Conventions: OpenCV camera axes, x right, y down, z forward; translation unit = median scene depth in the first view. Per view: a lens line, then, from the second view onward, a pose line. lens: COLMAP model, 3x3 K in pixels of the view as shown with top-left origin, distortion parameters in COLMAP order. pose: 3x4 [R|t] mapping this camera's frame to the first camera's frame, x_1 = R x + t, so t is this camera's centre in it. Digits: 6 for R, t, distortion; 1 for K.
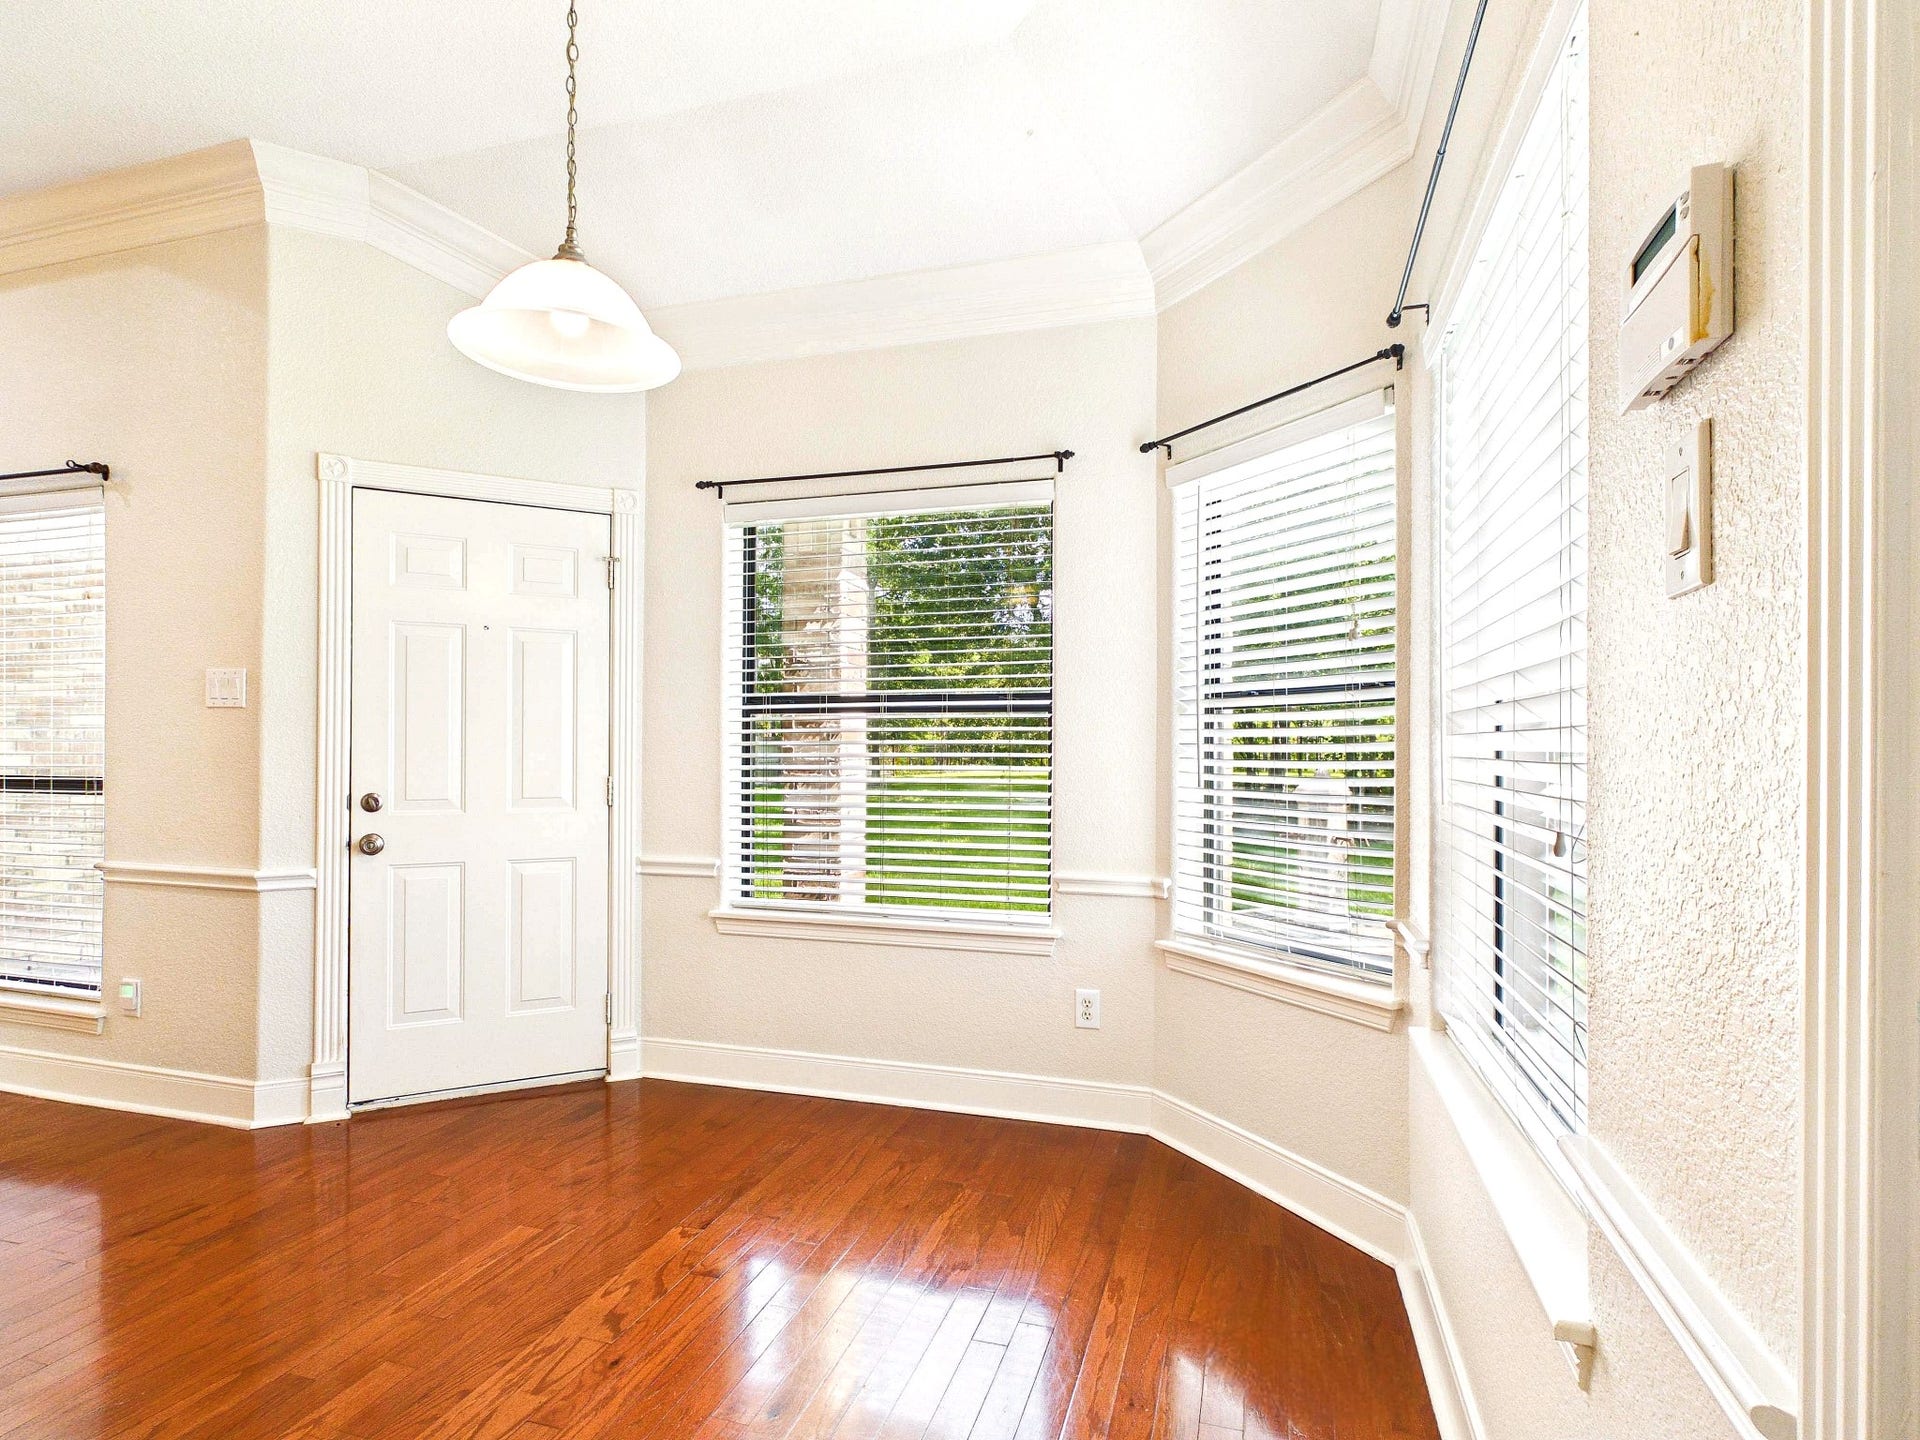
lens RADIAL K [[1008.9, 0, 953.6], [0, 1008.9, 720.6], [0, 0, 1]] dist [0.000507, -0.000456]
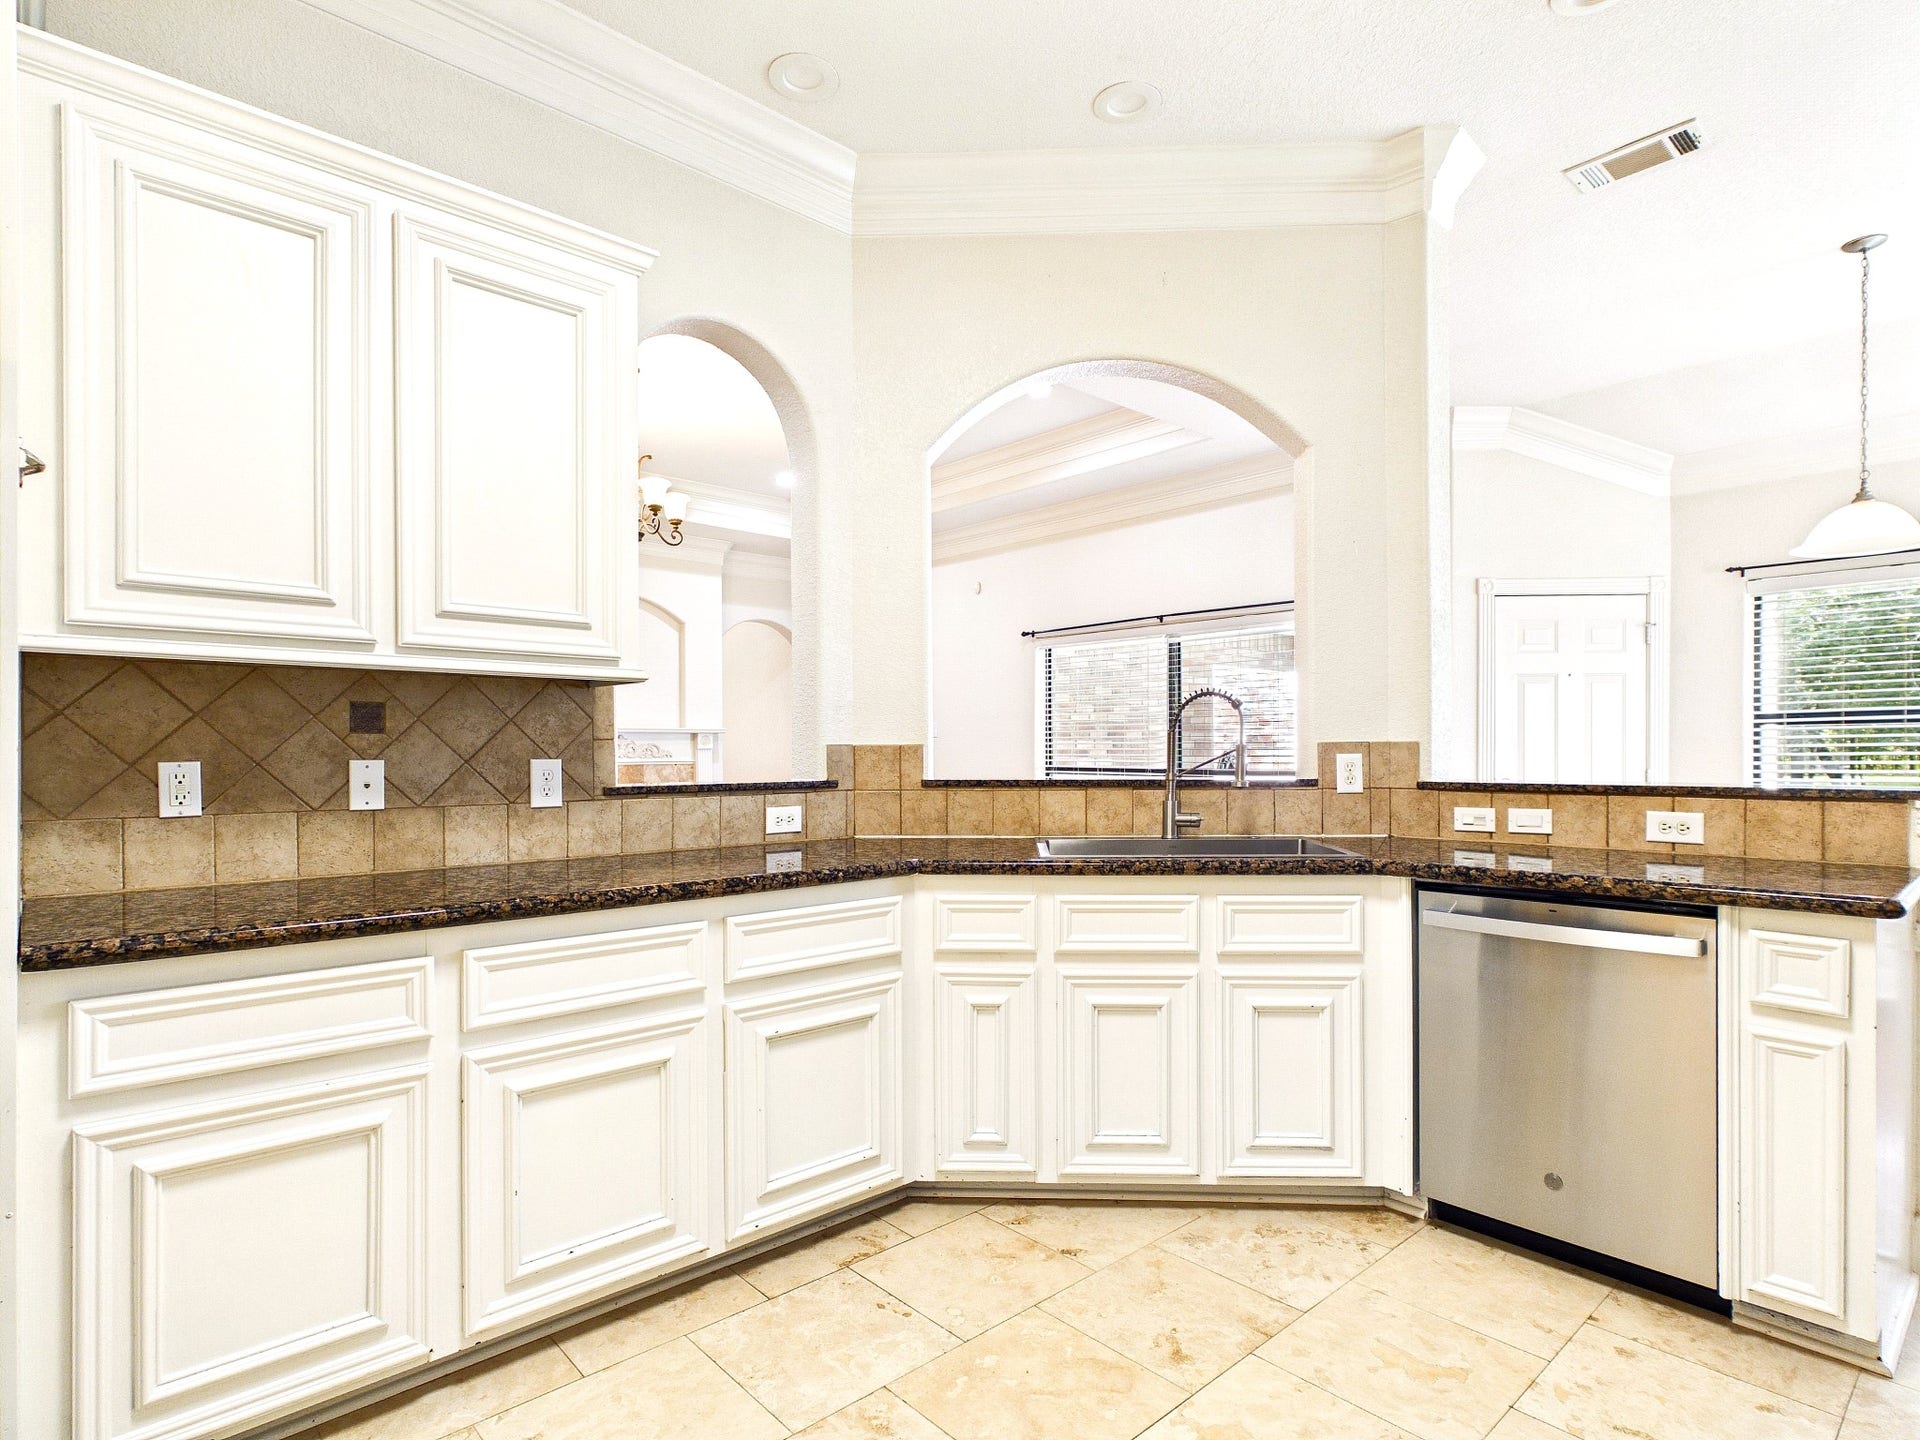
lens RADIAL K [[1008.9, 0, 975.7], [0, 1008.9, 758.5], [0, 0, 1]] dist [0.000507, -0.000456]
pose [[0.850277, 0.000242, -0.526336, -0.396436], [0.005298, 0.999945, 0.009019, 0.020938], [0.526309, -0.010457, 0.850229, -0.807303]]
